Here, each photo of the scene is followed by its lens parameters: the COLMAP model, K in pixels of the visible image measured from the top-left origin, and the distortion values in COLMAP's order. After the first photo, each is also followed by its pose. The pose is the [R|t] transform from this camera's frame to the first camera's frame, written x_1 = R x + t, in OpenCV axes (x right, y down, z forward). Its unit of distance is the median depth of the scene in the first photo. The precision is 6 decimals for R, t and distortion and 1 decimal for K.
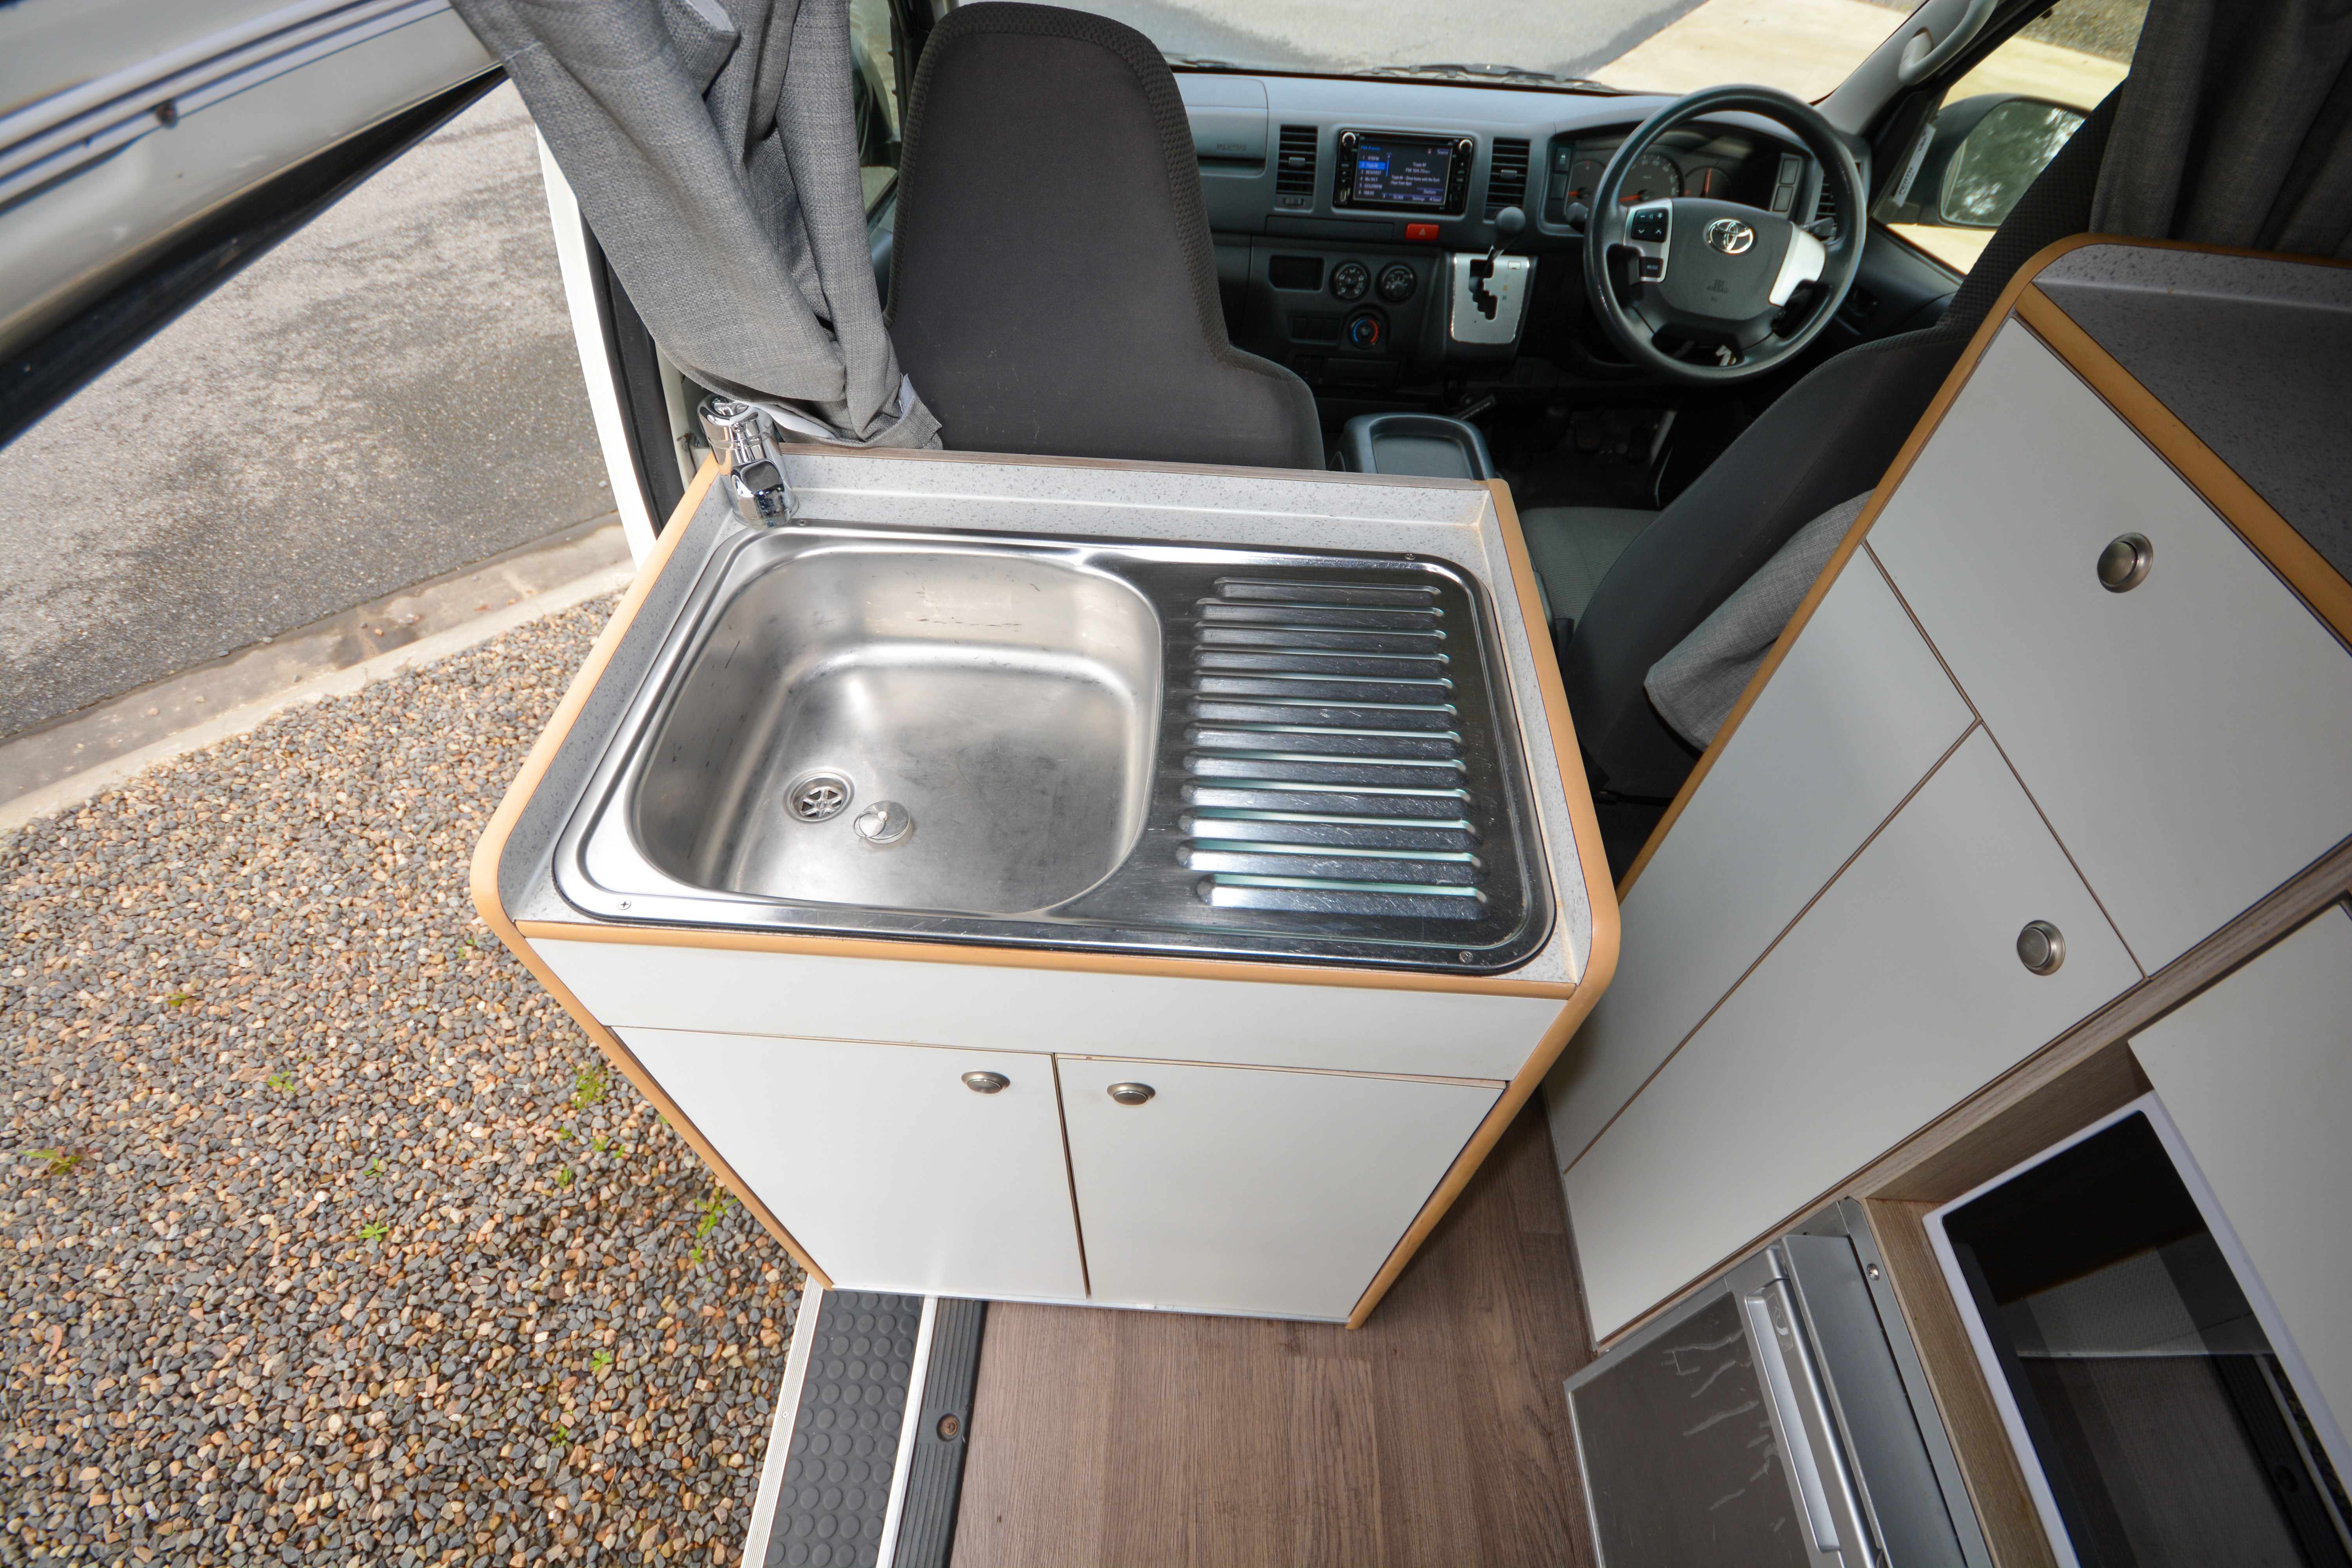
lens RADIAL K [[1022.6, 0, 1168.3], [0, 1022.6, 783.2], [0, 0, 1]] dist [0.027220, -0.022081]
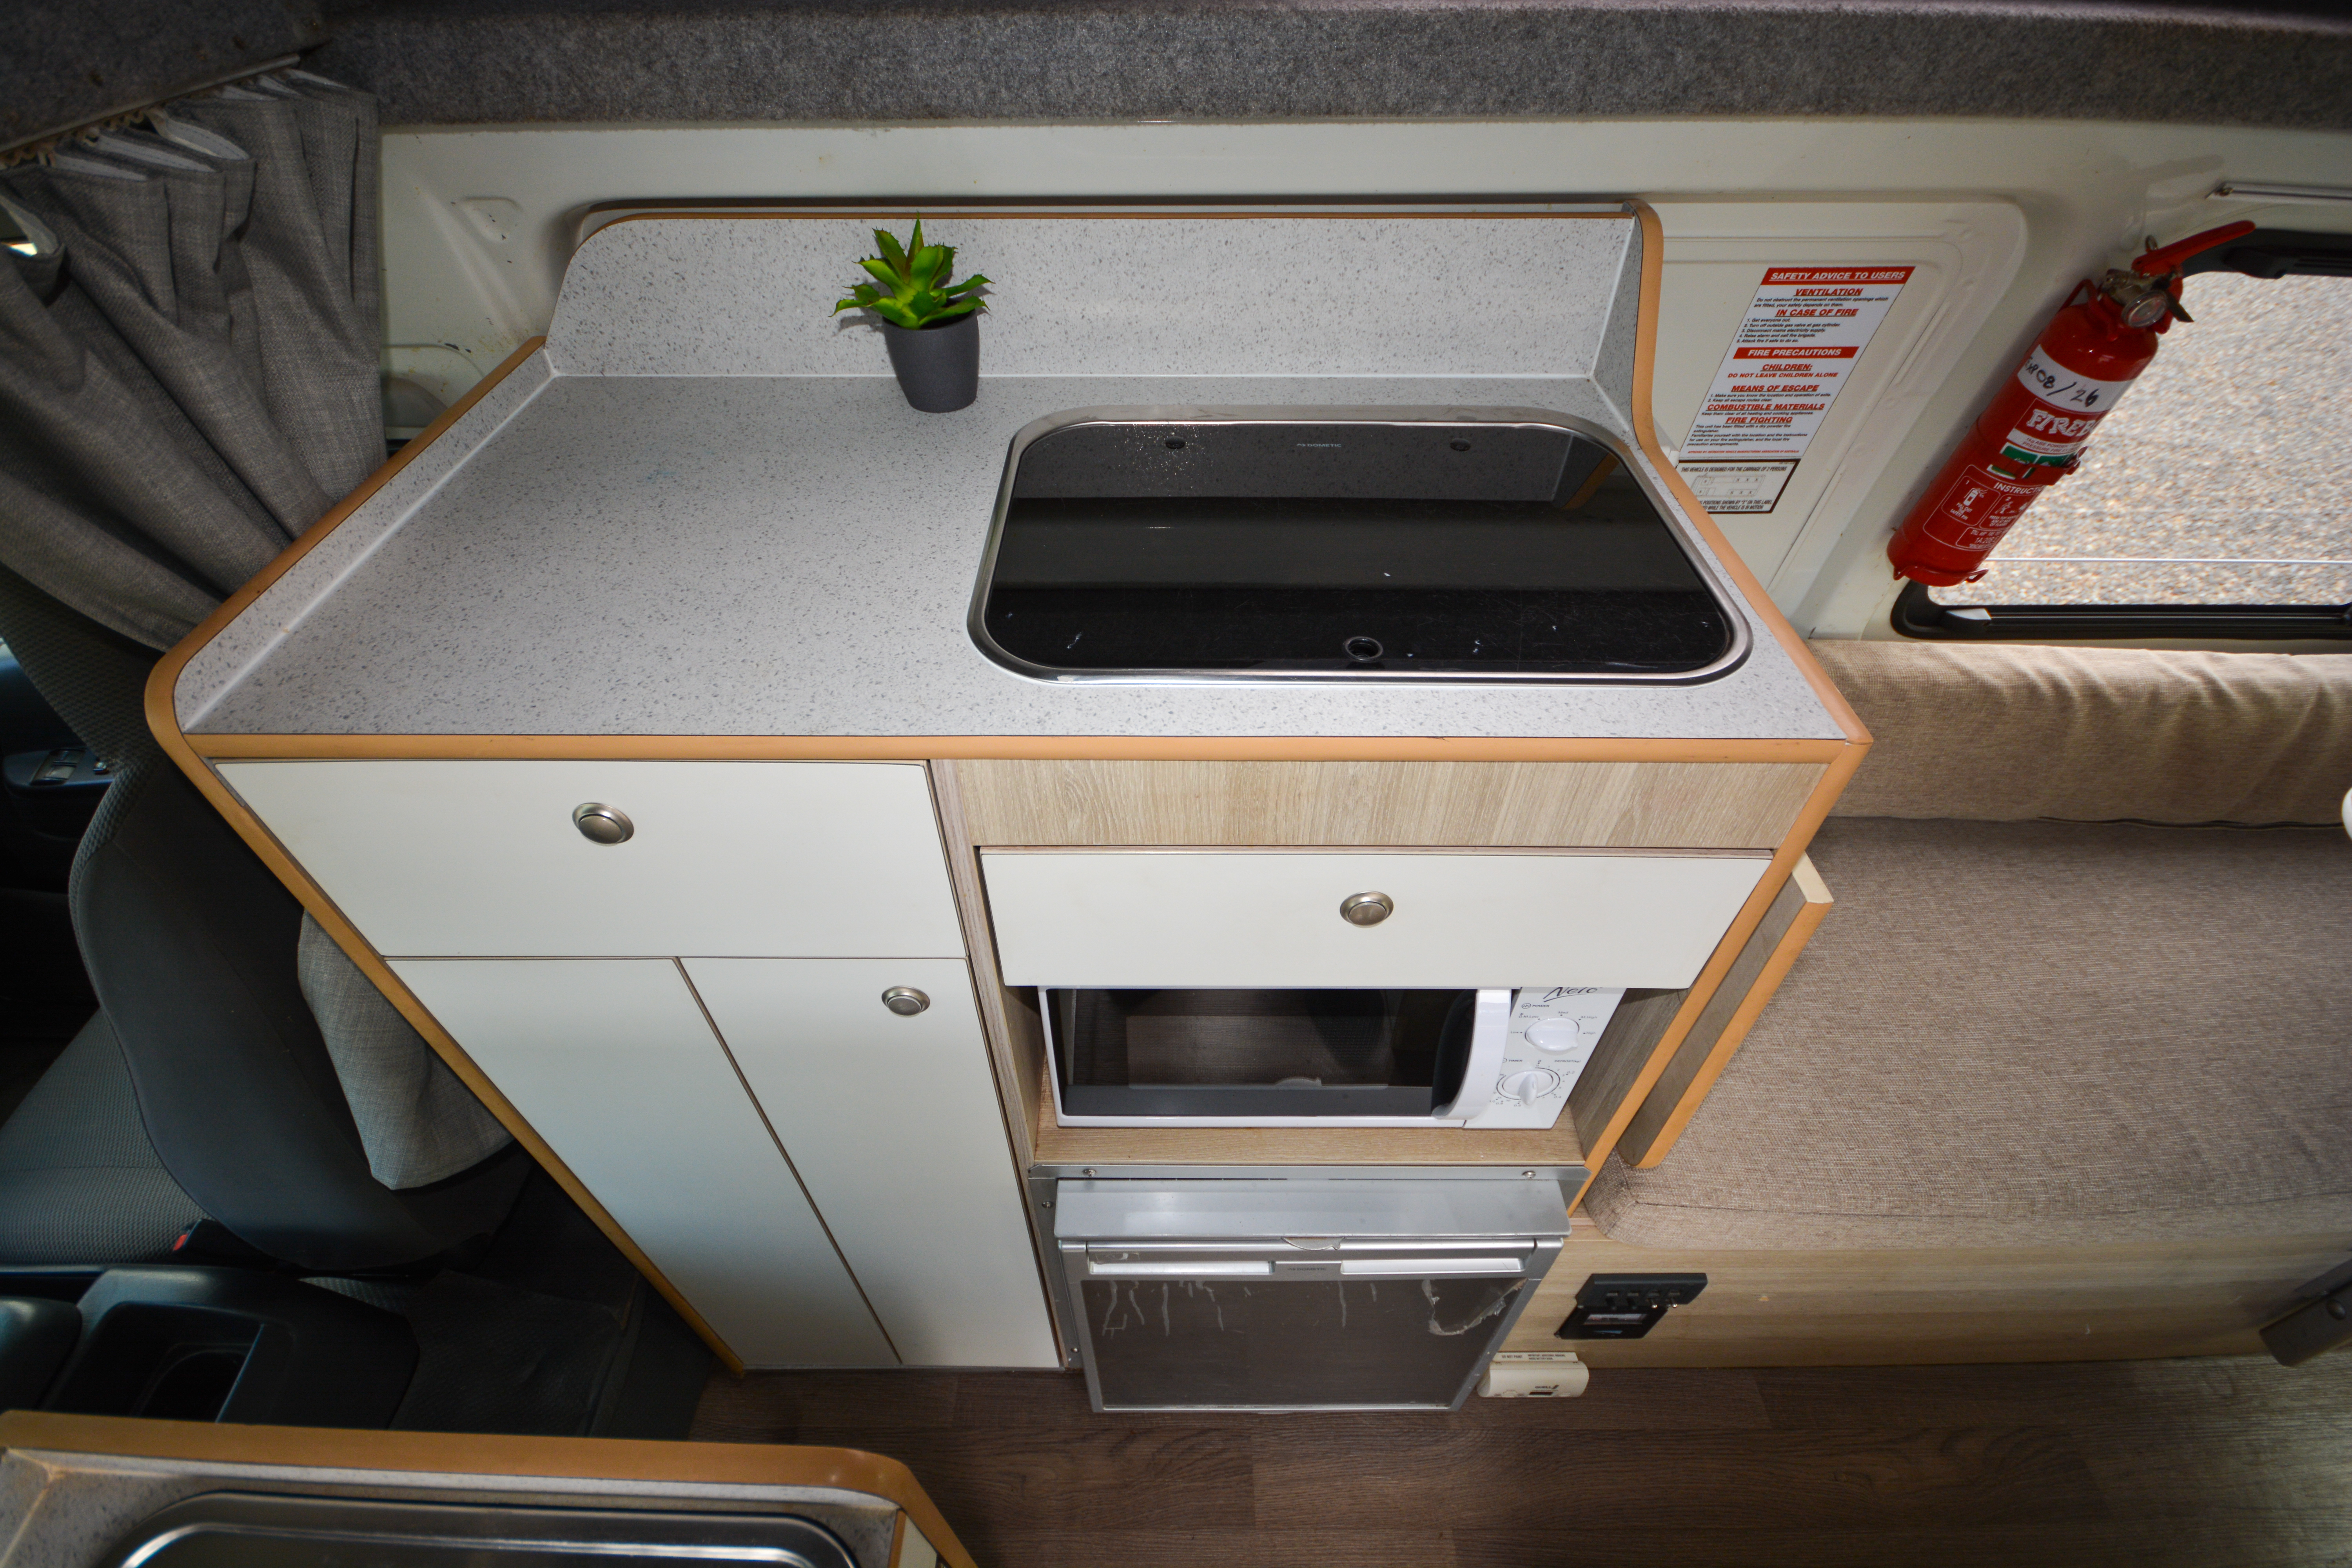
lens RADIAL K [[1022.6, 0, 1168.3], [0, 1022.6, 783.2], [0, 0, 1]] dist [0.027220, -0.022081]
pose [[-0.035660, -0.723874, 0.689009, 0.076063], [0.761557, 0.426753, 0.487762, -0.096937], [-0.647116, 0.542114, 0.536054, 0.021880]]
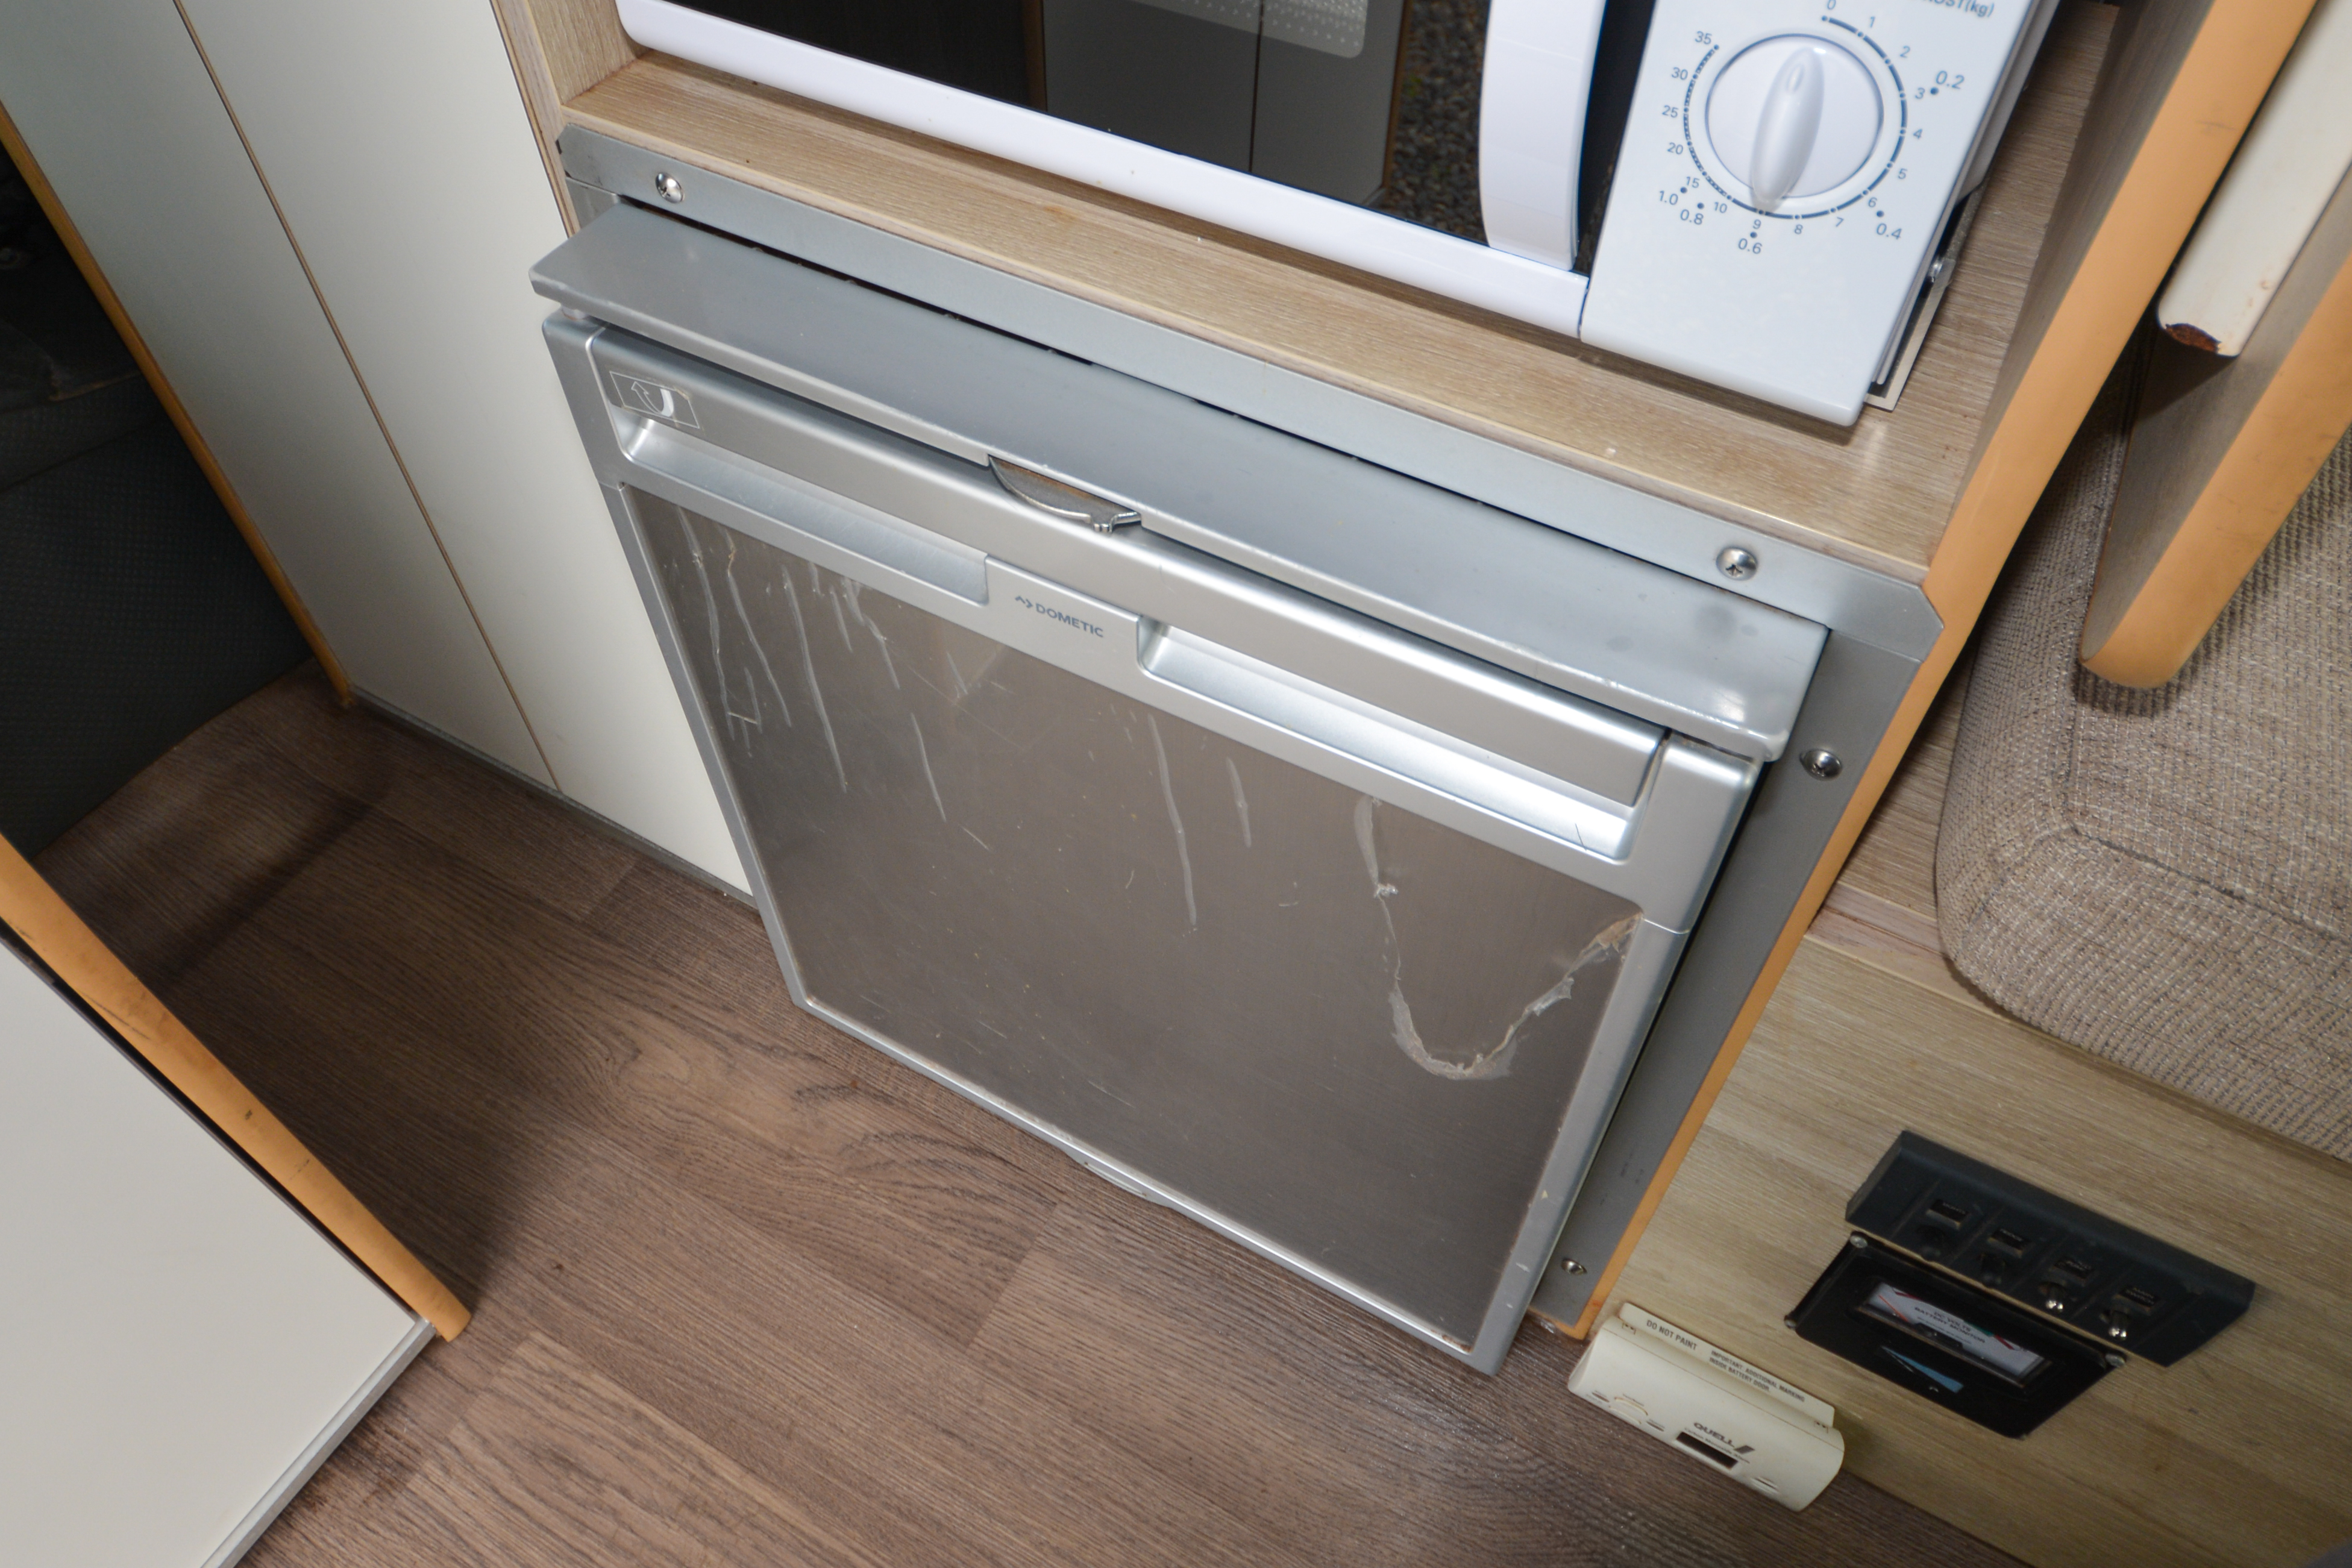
lens RADIAL K [[1592.3, 0, 1174.1], [0, 1592.3, 666.4], [0, 0, 1]] dist [0.000115, -0.000967]
pose [[0.454235, -0.693414, 0.559329, 0.088507], [0.692129, 0.669974, 0.268501, 0.246311], [-0.560917, 0.265165, 0.784257, 0.139642]]
